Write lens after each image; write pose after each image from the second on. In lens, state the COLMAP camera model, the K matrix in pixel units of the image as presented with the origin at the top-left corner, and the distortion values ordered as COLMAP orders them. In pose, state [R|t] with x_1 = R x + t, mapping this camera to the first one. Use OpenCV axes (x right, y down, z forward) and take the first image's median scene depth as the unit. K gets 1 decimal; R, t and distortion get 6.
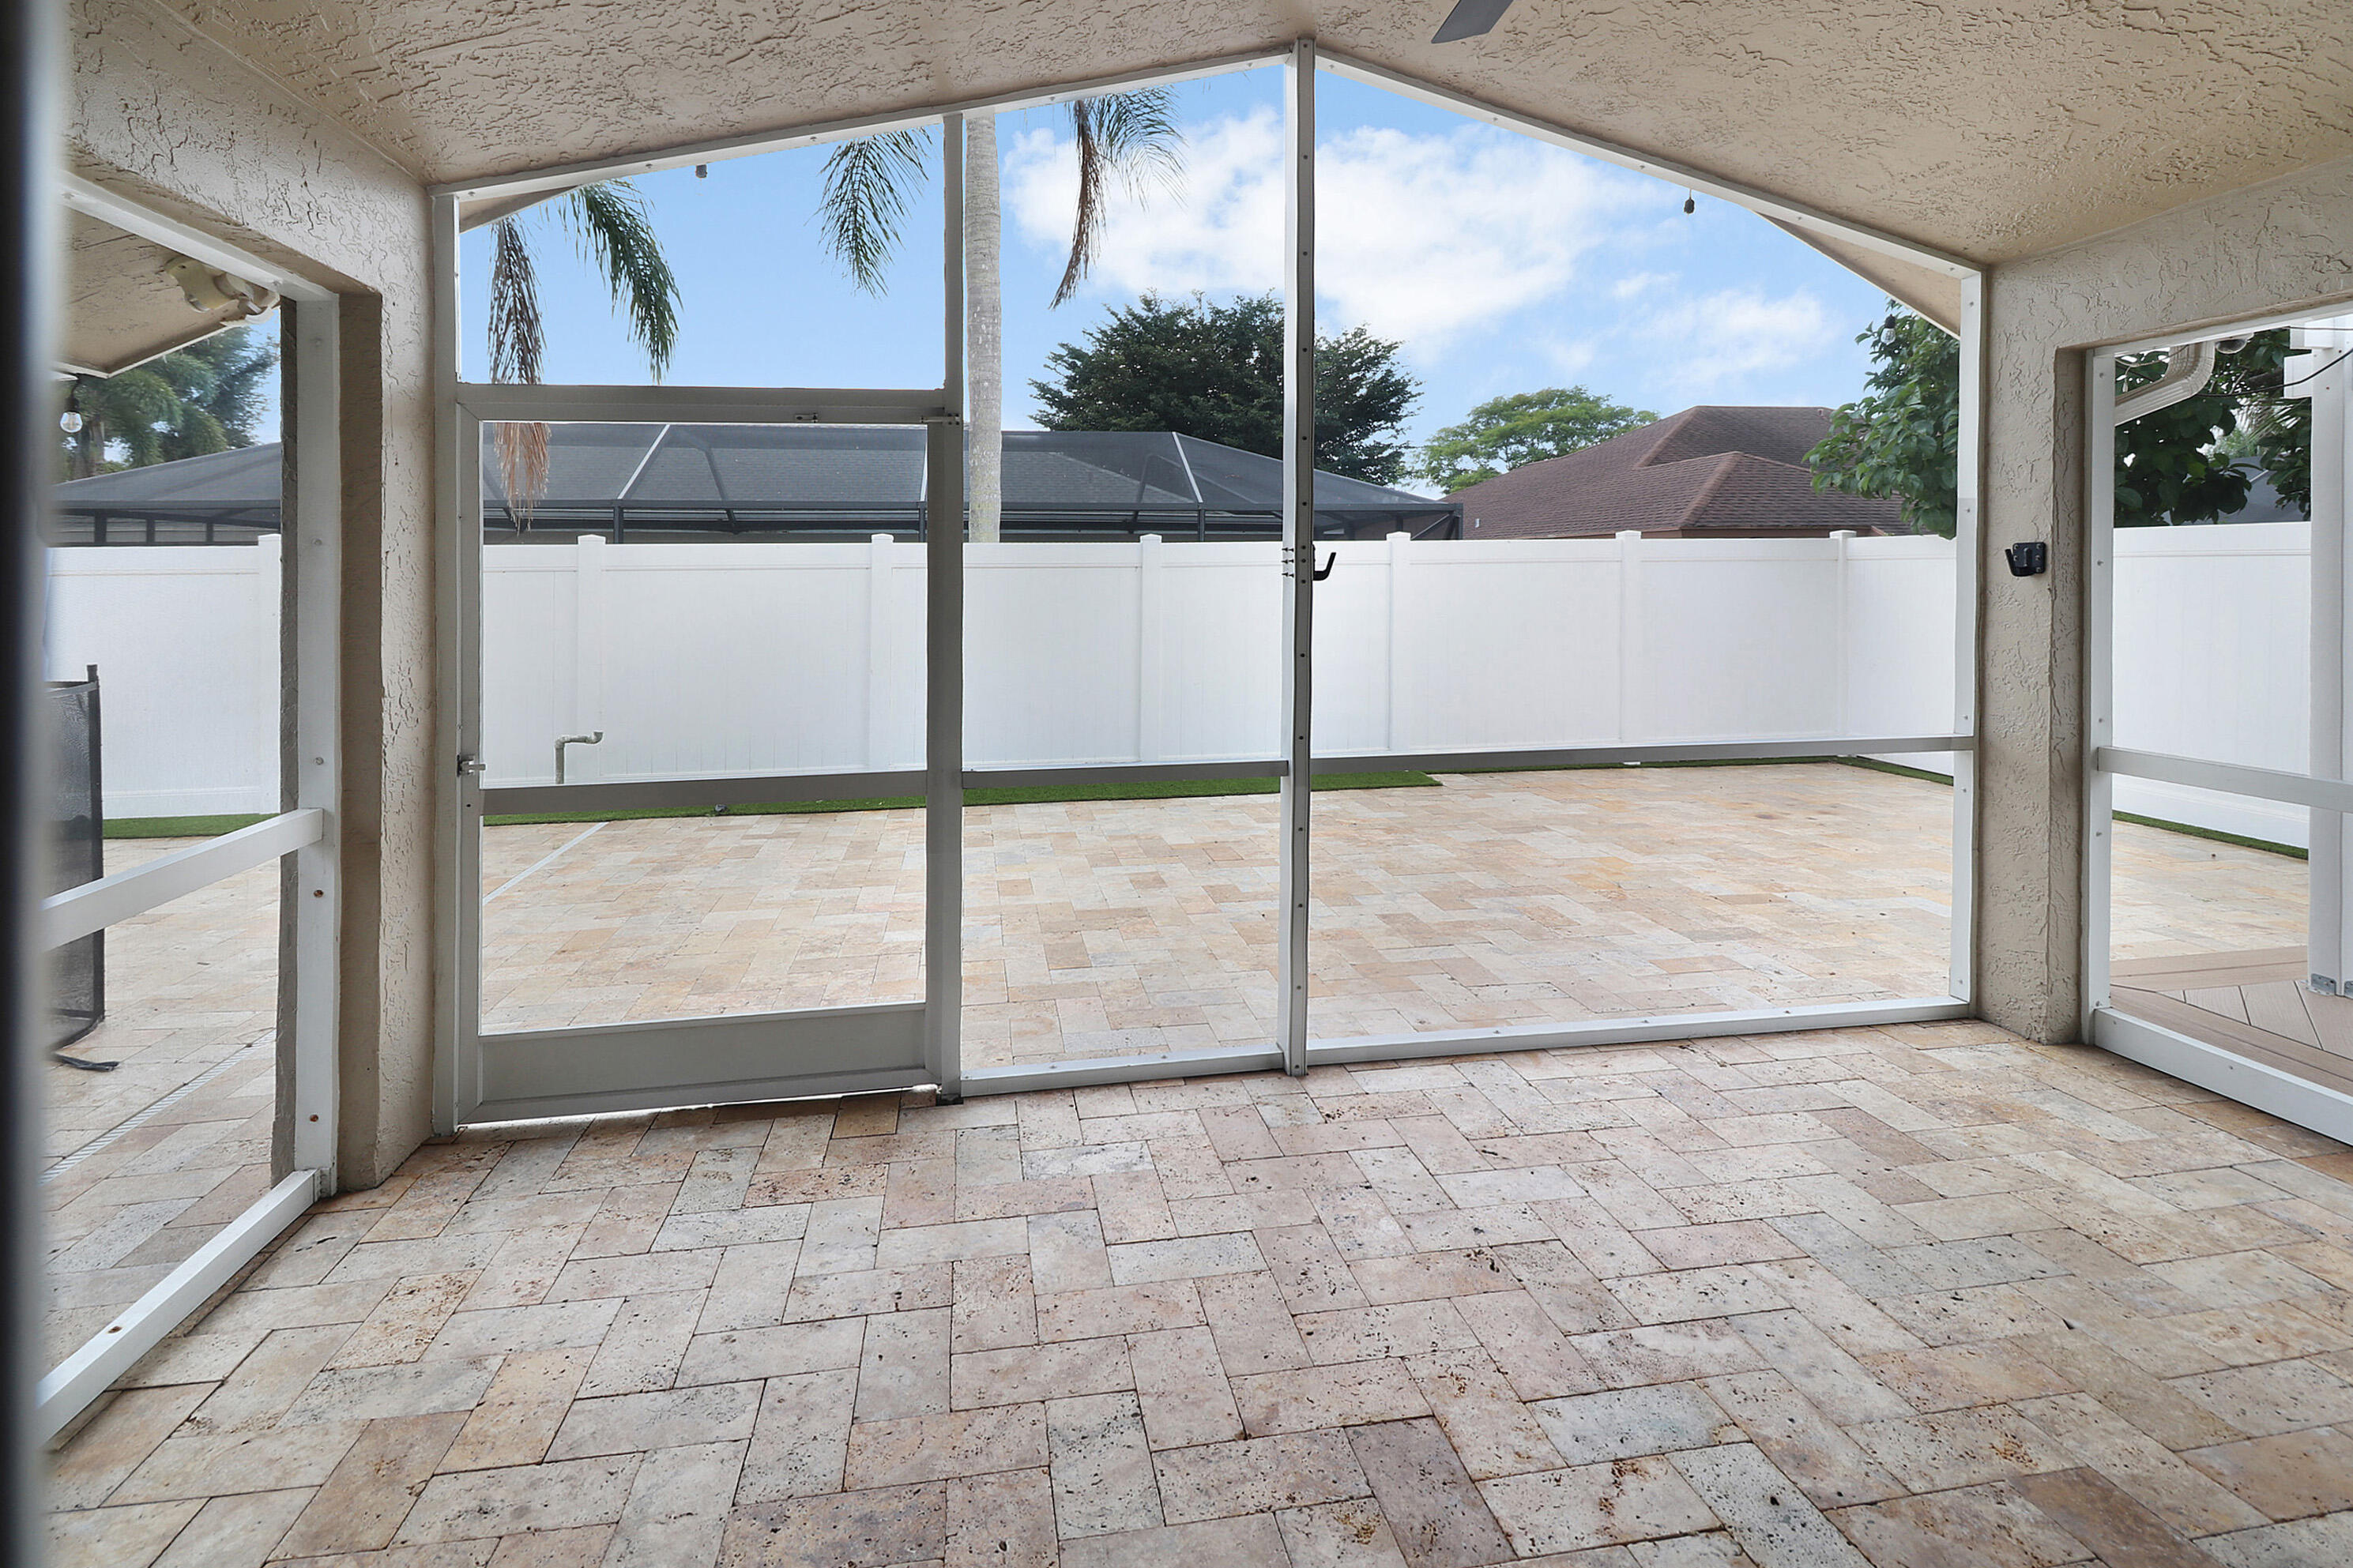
lens RADIAL K [[1236.1, 0, 1186.9], [0, 1236.1, 628.1], [0, 0, 1]] dist [0.057909, -0.028456]
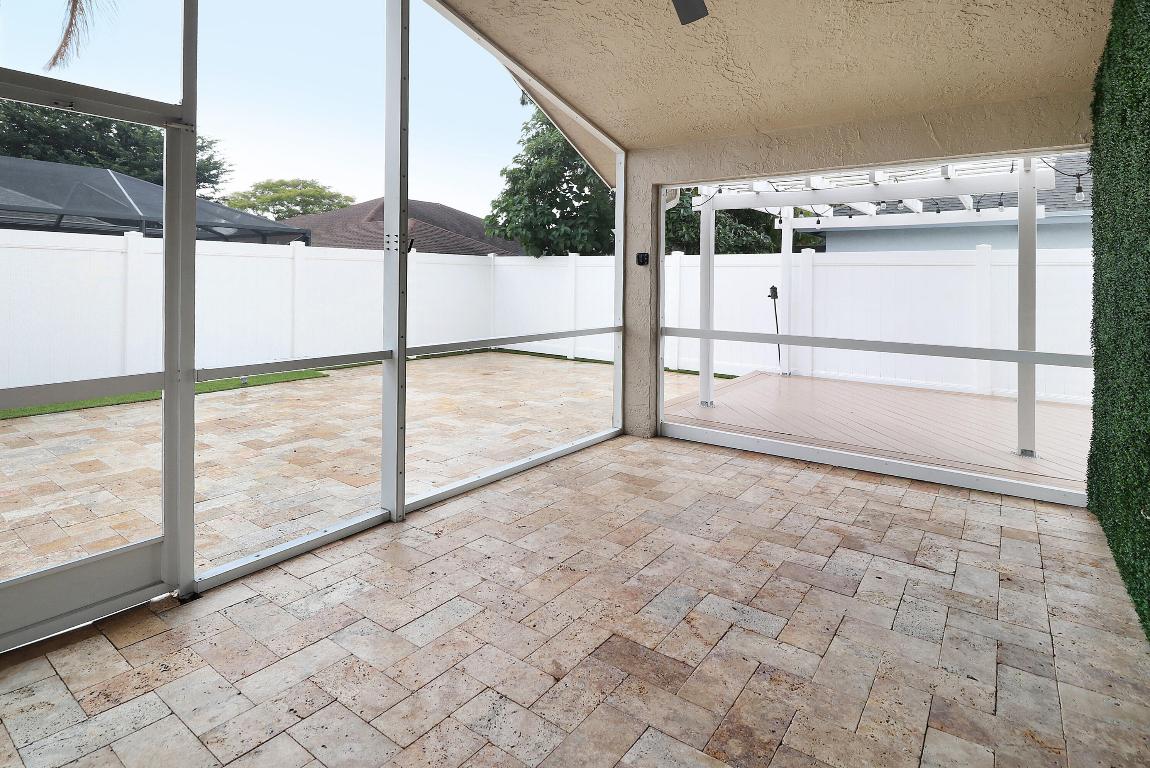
lens RADIAL K [[597.5, 0, 569.9], [0, 597.5, 289.4], [0, 0, 1]] dist [0.055876, -0.028245]
pose [[0.737106, 0.010755, 0.675691, -0.340969], [0.005521, 0.999744, -0.021936, 0.040443], [-0.675754, 0.019900, 0.736858, 0.174347]]
